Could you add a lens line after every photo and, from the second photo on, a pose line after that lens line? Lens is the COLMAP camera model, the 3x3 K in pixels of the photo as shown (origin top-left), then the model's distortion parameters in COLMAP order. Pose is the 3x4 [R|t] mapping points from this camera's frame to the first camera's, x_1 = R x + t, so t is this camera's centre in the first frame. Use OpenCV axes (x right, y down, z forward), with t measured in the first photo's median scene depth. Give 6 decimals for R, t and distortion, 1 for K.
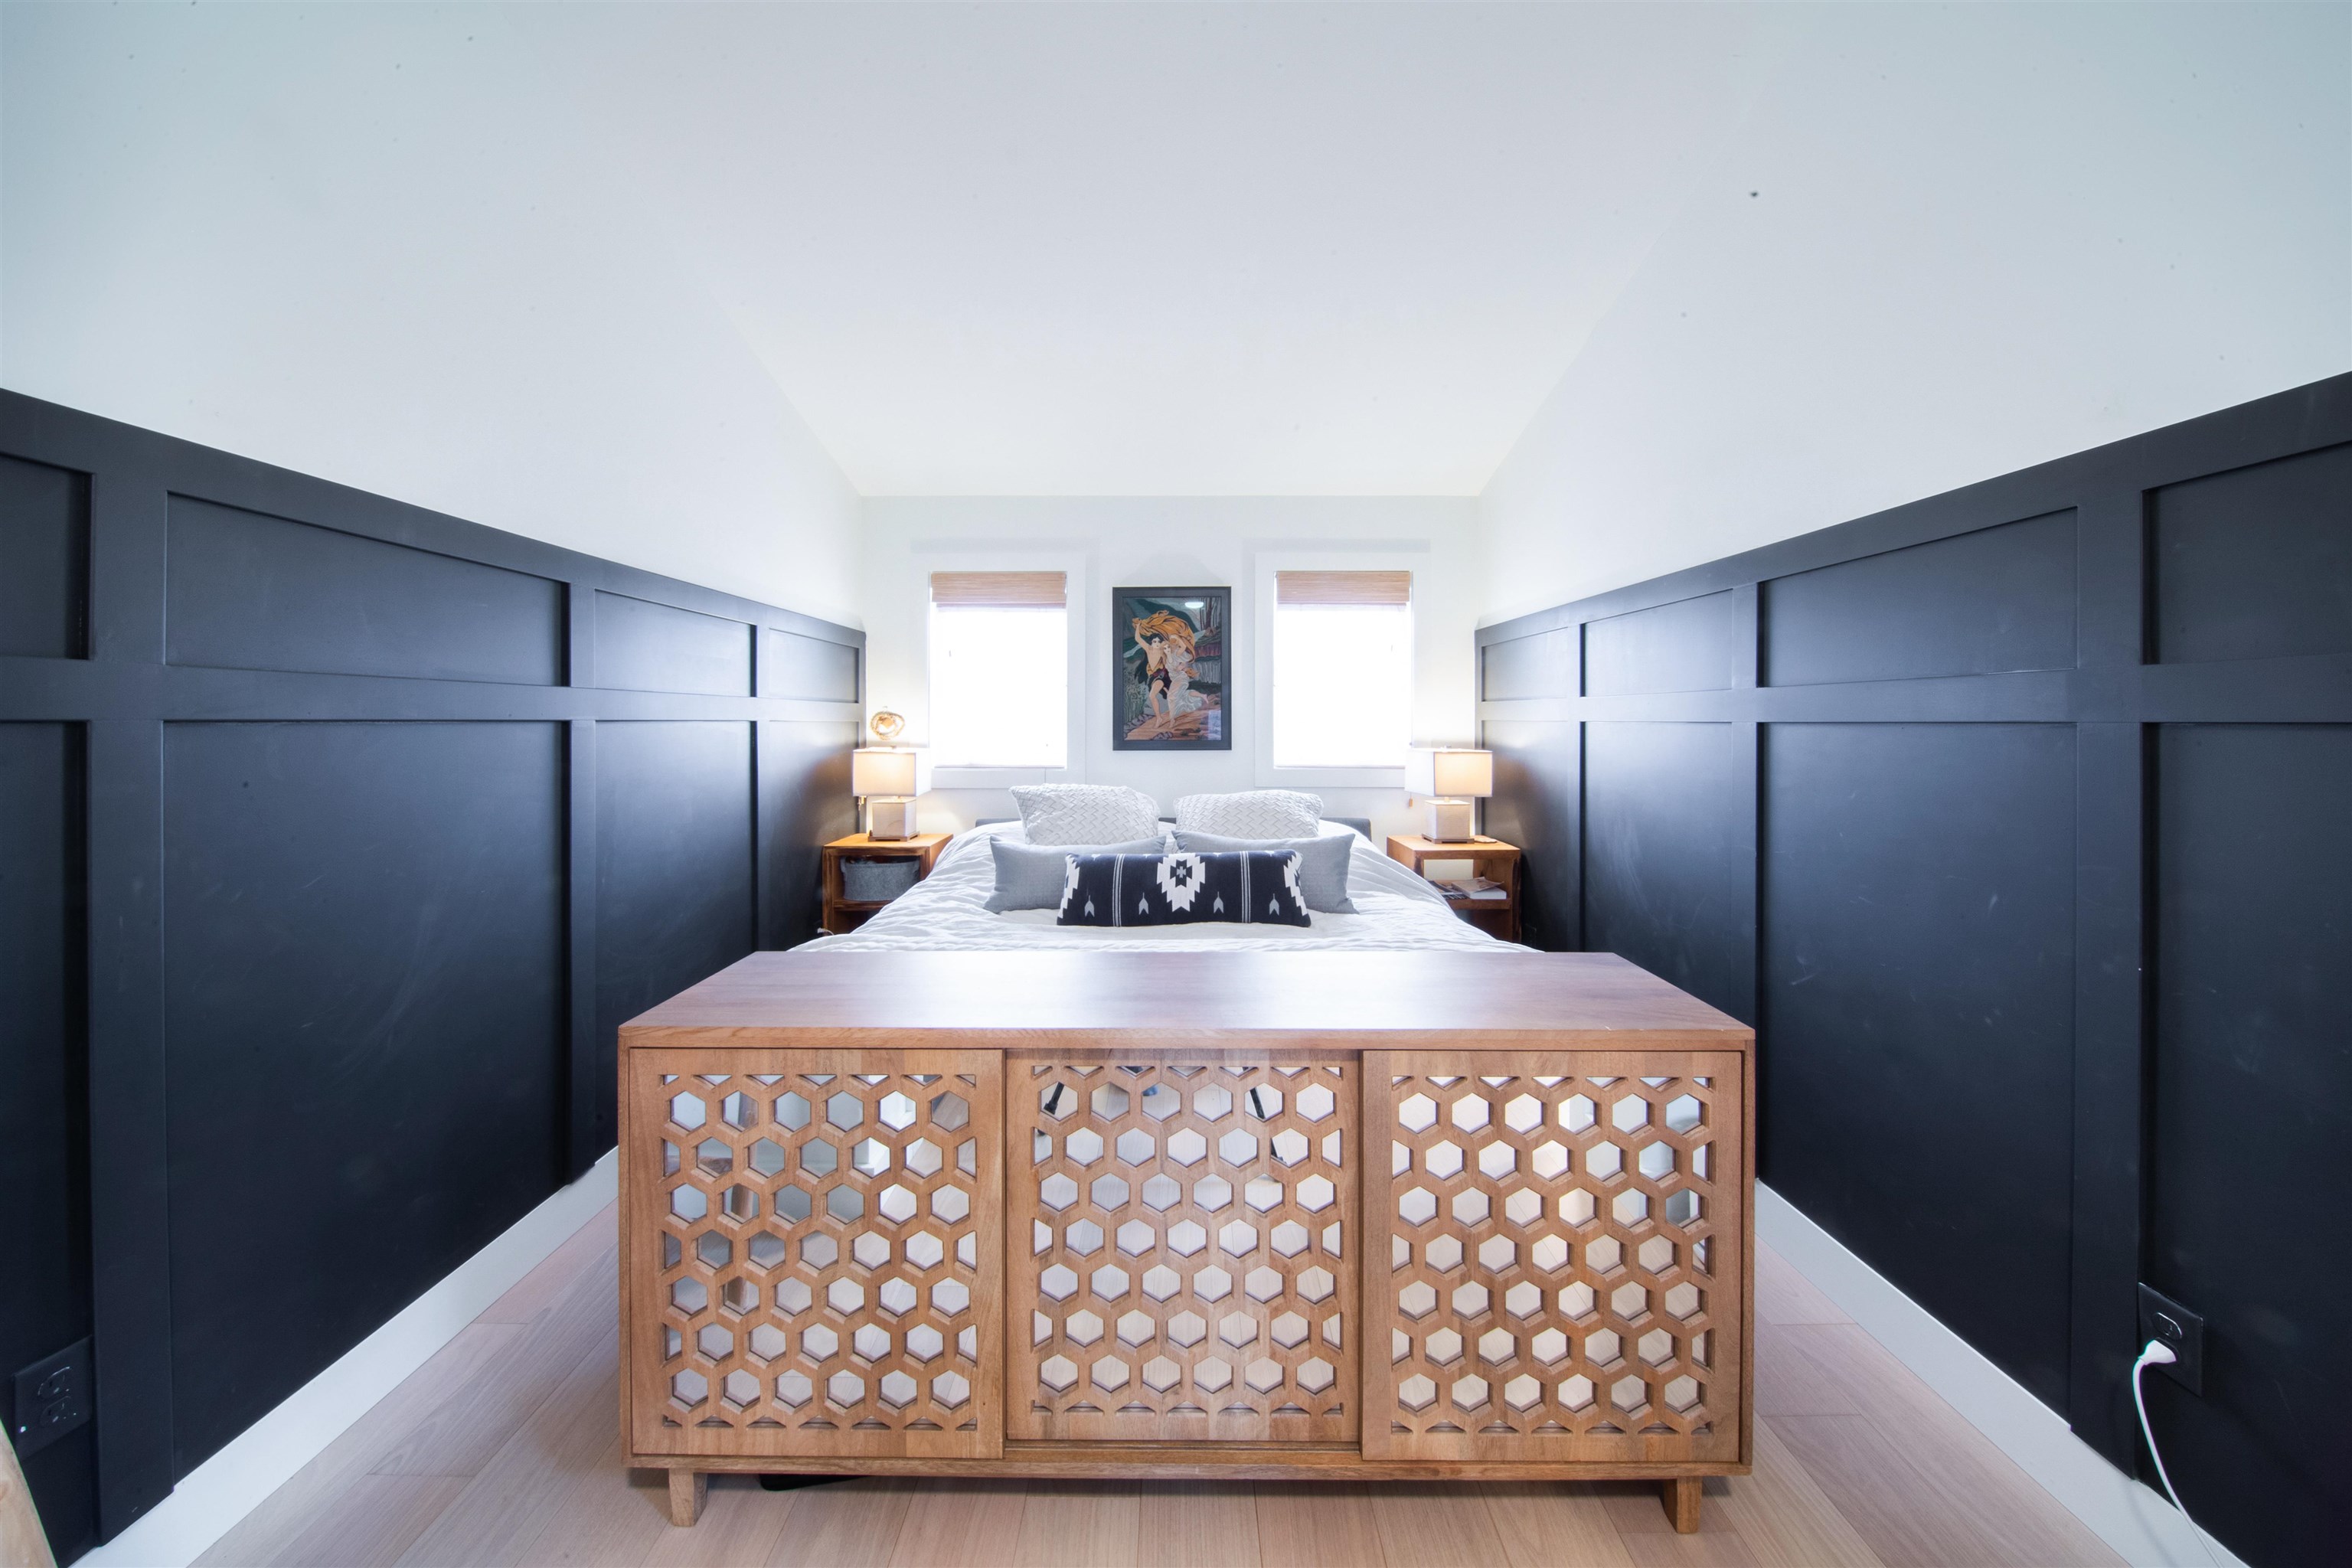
lens RADIAL K [[833.2, 0, 1186.5], [0, 833.2, 699.8], [0, 0, 1]] dist [0.000888, -0.003135]
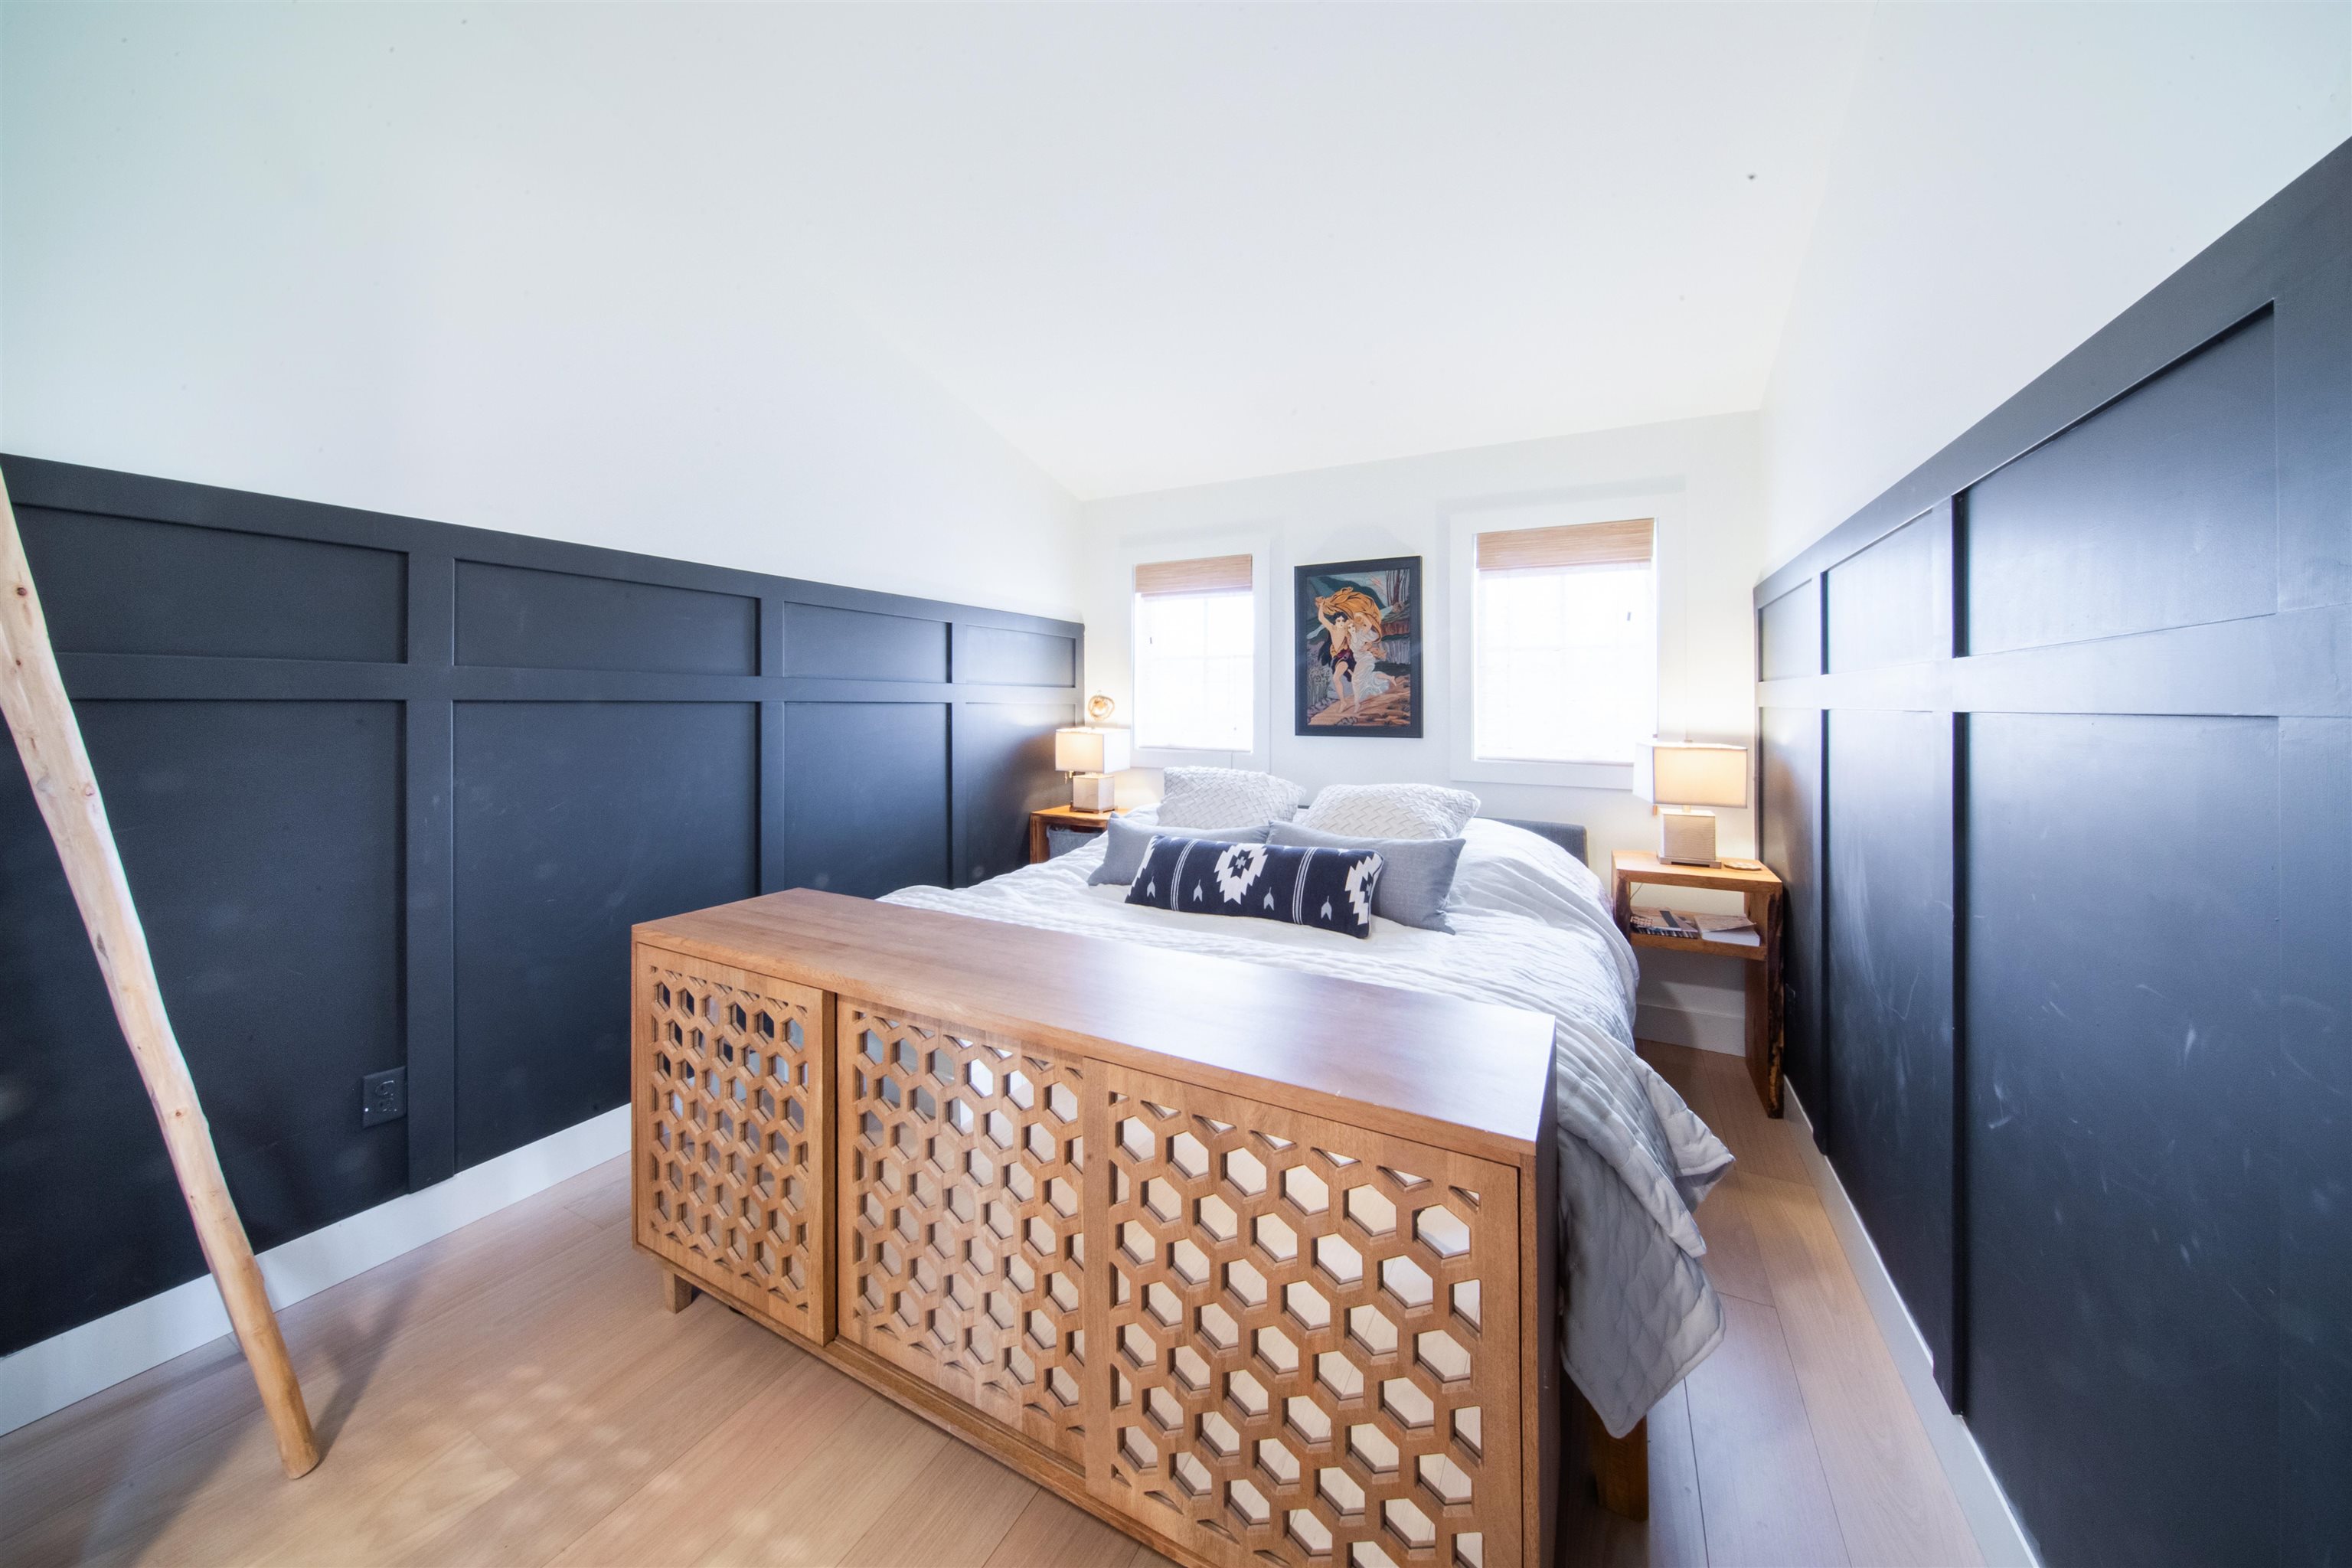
lens RADIAL K [[832.6, 0, 1133.1], [0, 832.6, 692.7], [0, 0, 1]] dist [0.001901, -0.003758]
pose [[0.874505, -0.001491, -0.485014, 0.231439], [0.006489, 0.999942, 0.008627, 0.001792], [0.484973, -0.010692, 0.874464, 0.070453]]
